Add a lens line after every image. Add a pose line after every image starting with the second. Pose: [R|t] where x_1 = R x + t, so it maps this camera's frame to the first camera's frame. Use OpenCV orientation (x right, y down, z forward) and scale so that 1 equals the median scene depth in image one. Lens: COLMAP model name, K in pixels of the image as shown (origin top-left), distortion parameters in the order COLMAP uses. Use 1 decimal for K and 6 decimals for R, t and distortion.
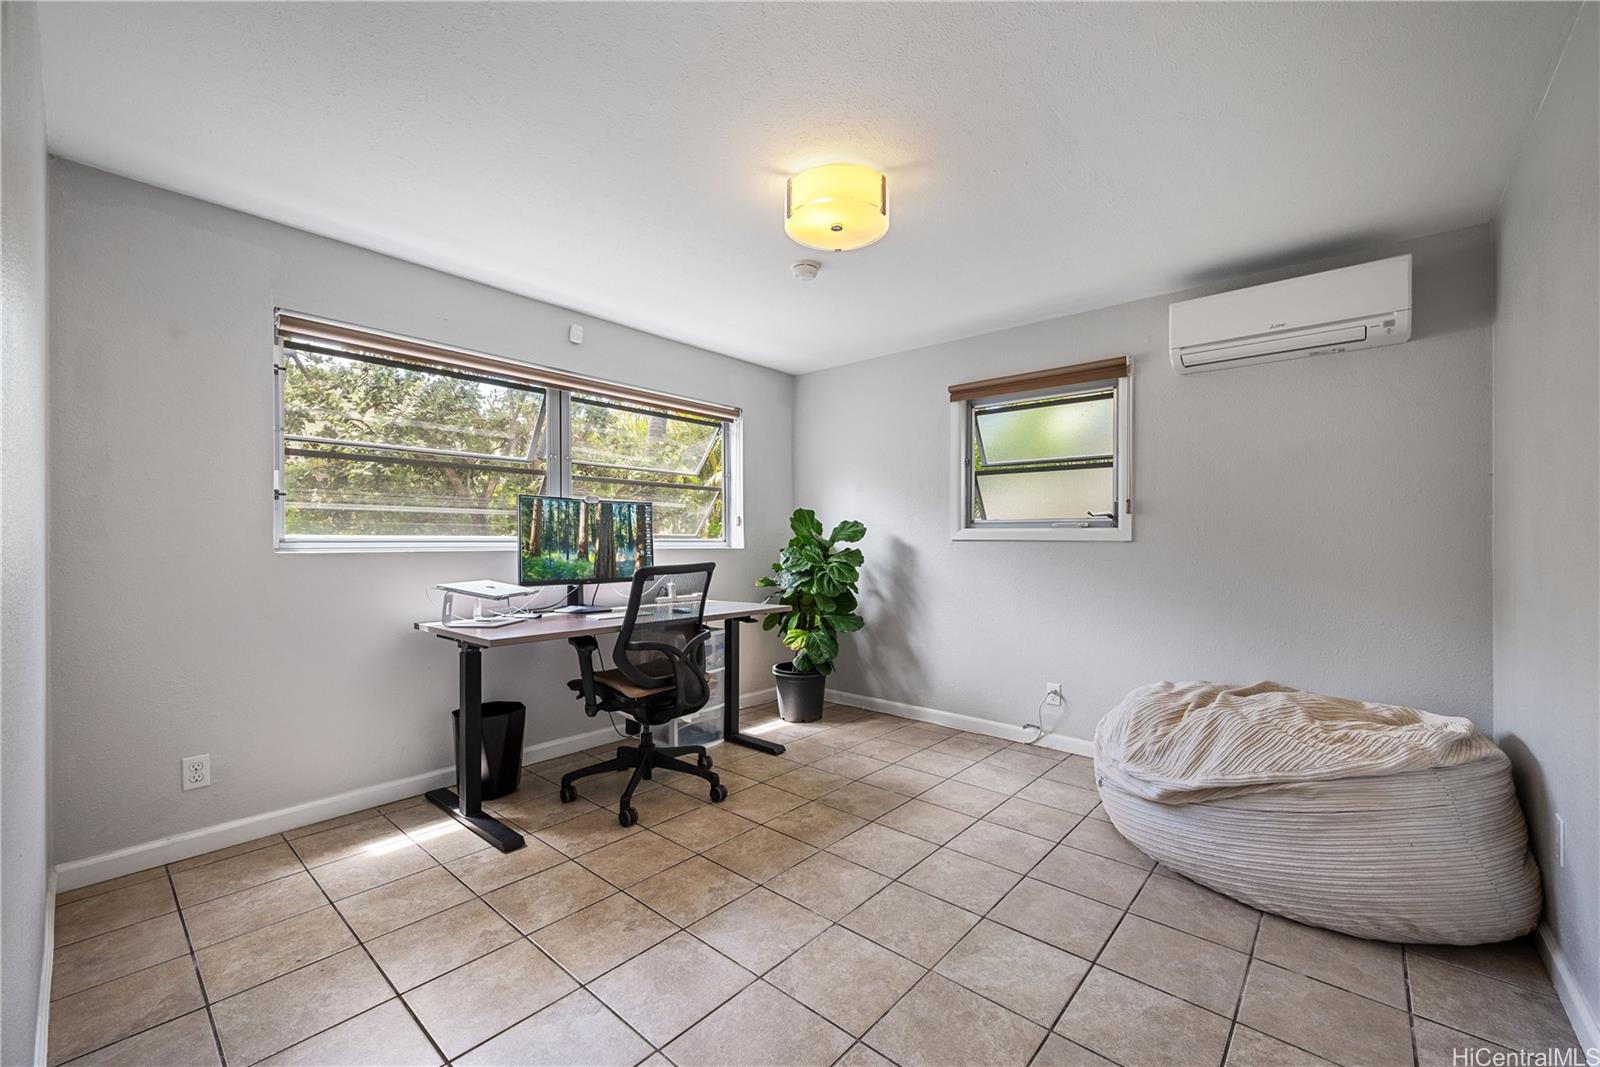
lens RADIAL K [[635.2, 0, 792.9], [0, 635.2, 534.6], [0, 0, 1]] dist [-0.006079, 0.000383]
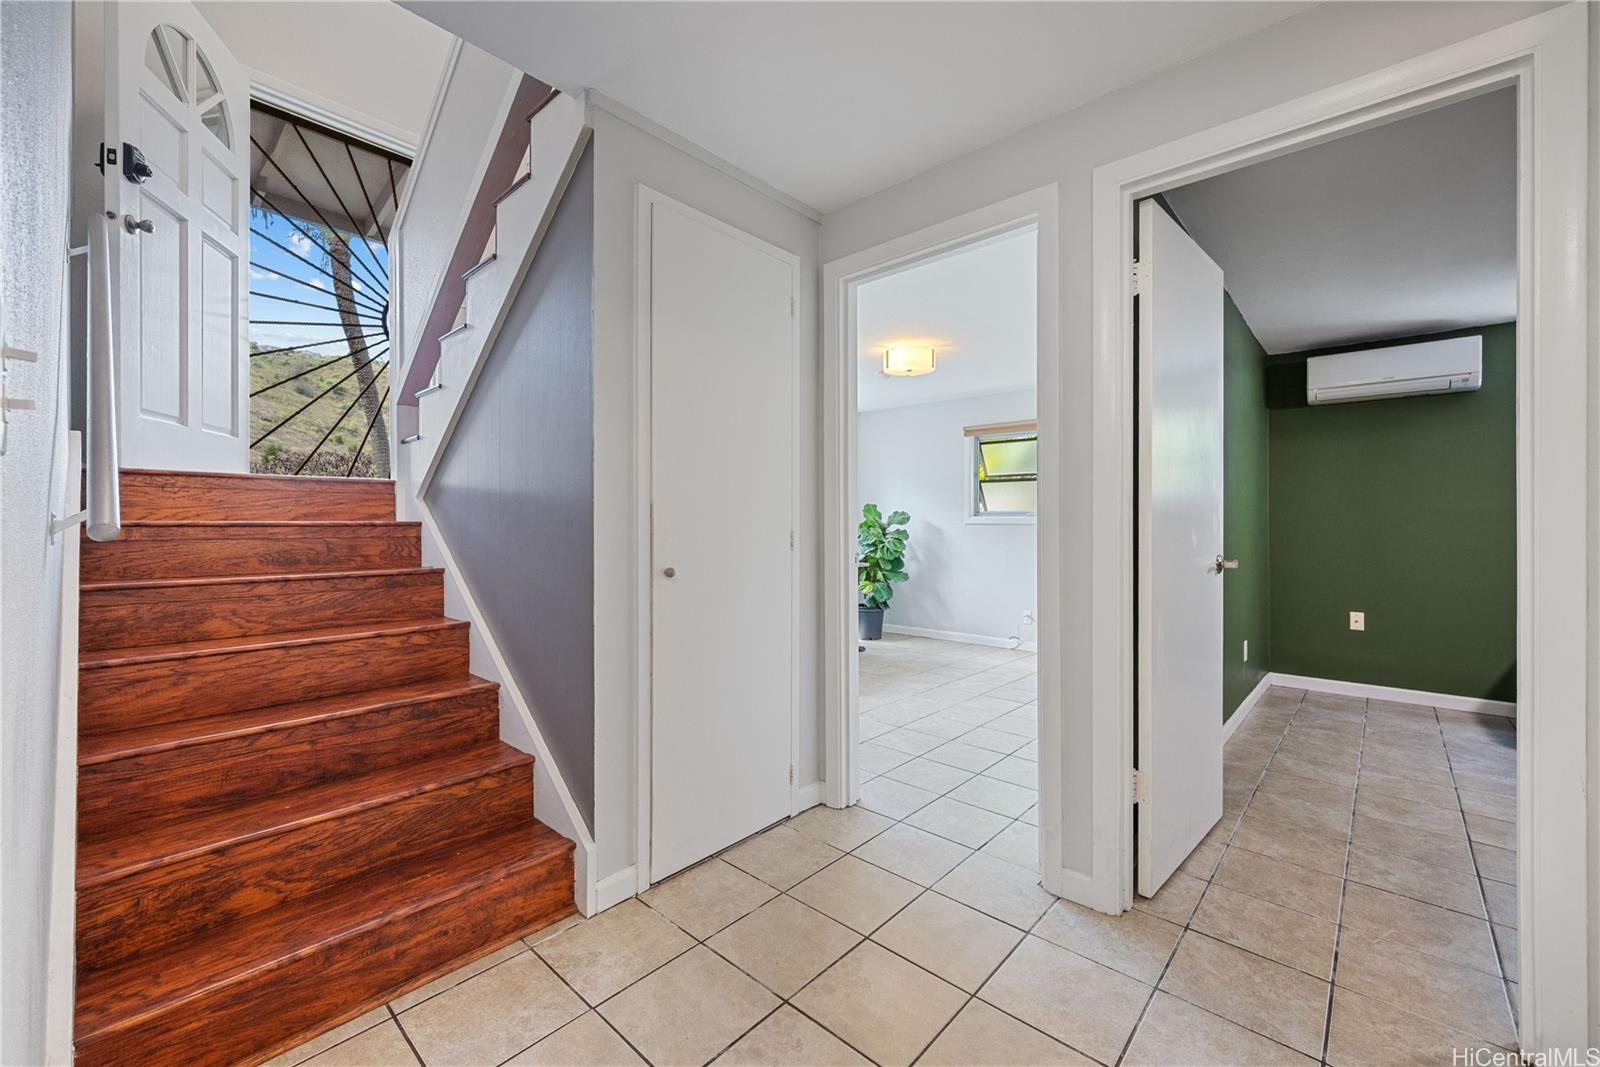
lens RADIAL K [[635.2, 0, 805.7], [0, 635.2, 528.7], [0, 0, 1]] dist [-0.006079, 0.000383]
pose [[0.999983, 0.000303, 0.005859, -0.151545], [-0.000331, 0.999989, 0.004746, 0.013539], [-0.005858, -0.004747, 0.999972, -0.560304]]
